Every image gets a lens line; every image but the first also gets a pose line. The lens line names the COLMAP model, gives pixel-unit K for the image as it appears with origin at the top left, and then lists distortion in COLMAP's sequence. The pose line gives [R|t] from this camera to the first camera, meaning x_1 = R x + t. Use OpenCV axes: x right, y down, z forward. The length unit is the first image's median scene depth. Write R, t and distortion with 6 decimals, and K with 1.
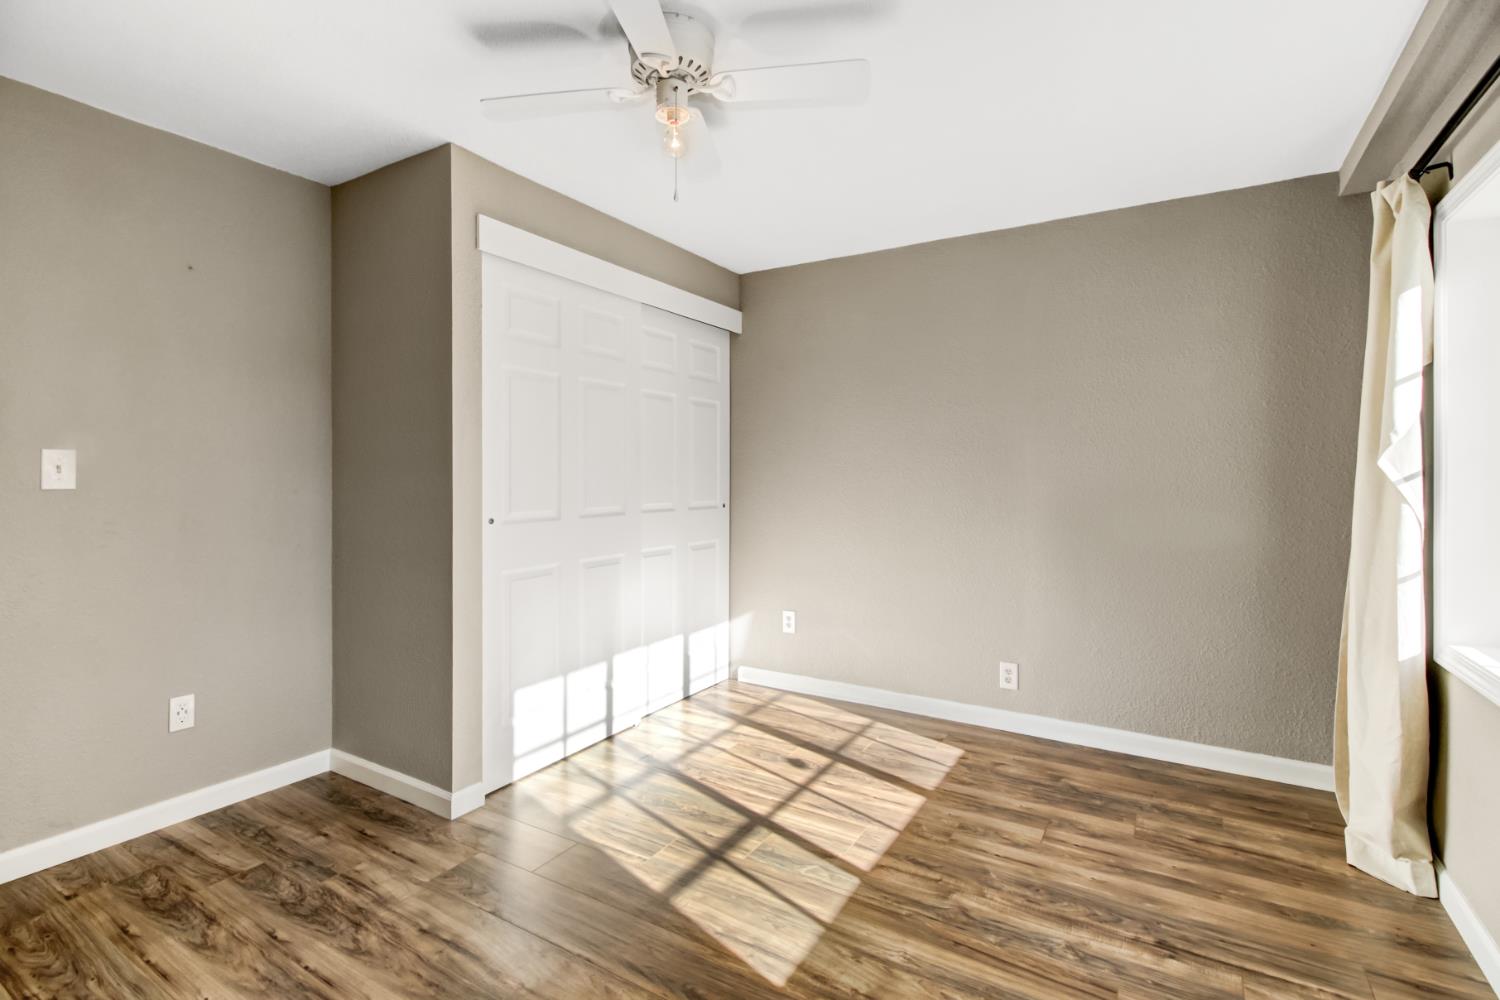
lens RADIAL K [[701.0, 0, 751.7], [0, 701.0, 485.3], [0, 0, 1]] dist [0.008213, -0.007976]
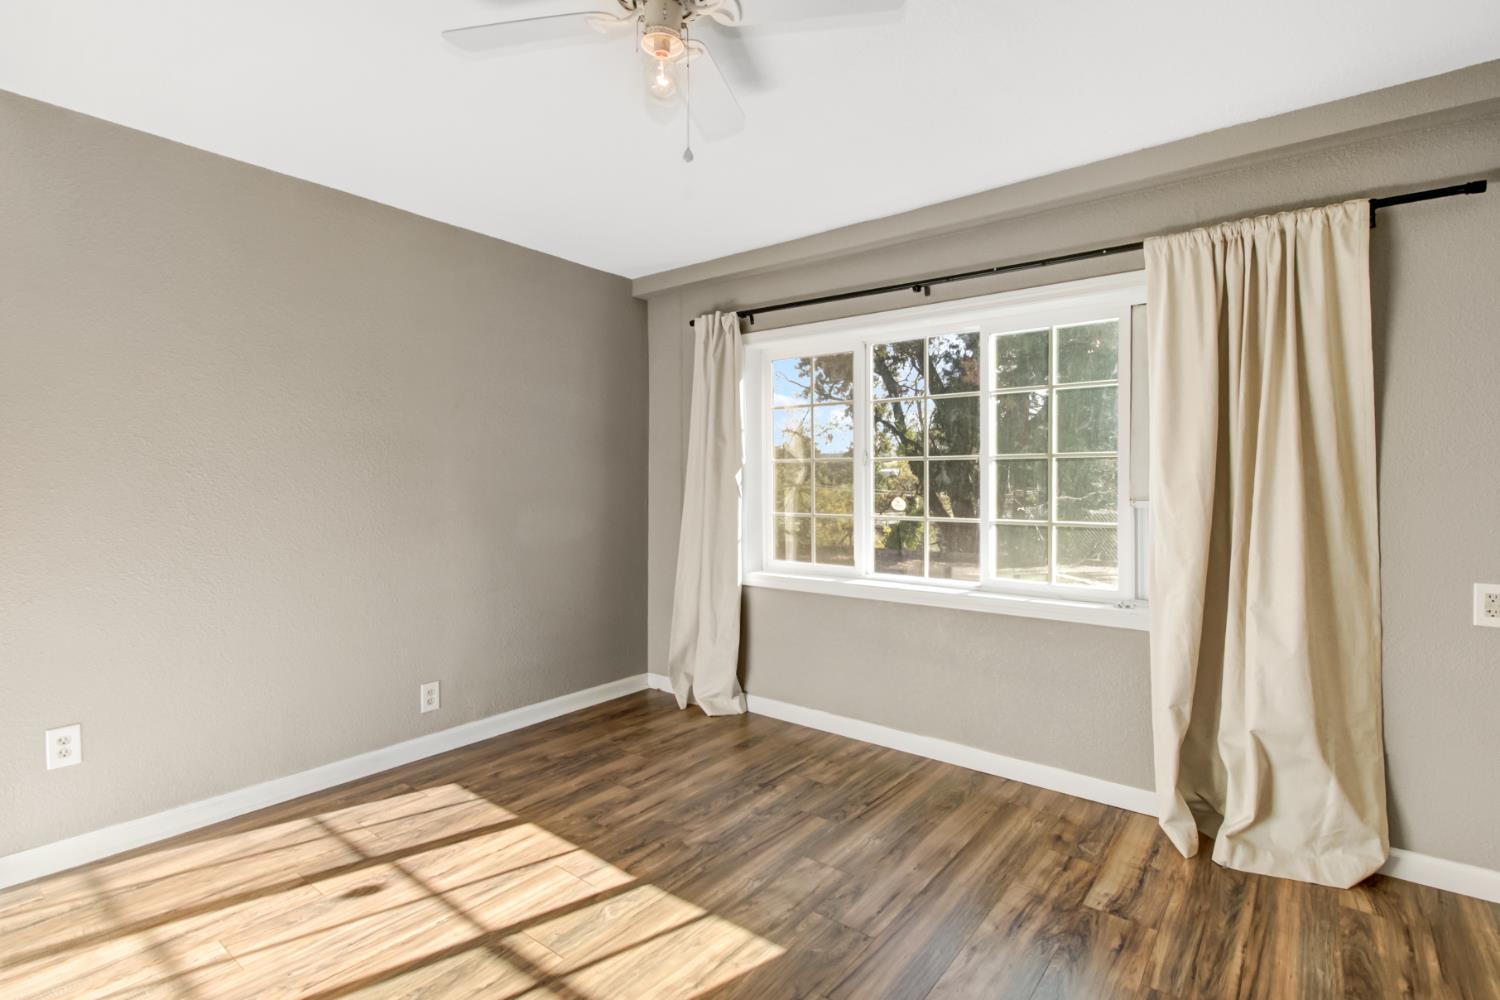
lens RADIAL K [[701.0, 0, 779.5], [0, 701.0, 474.5], [0, 0, 1]] dist [0.008213, -0.007976]
pose [[0.101256, 0.005212, 0.994847, -0.690444], [0.016926, 0.999833, -0.006961, -0.015703], [-0.994716, 0.017544, 0.101151, 0.571679]]
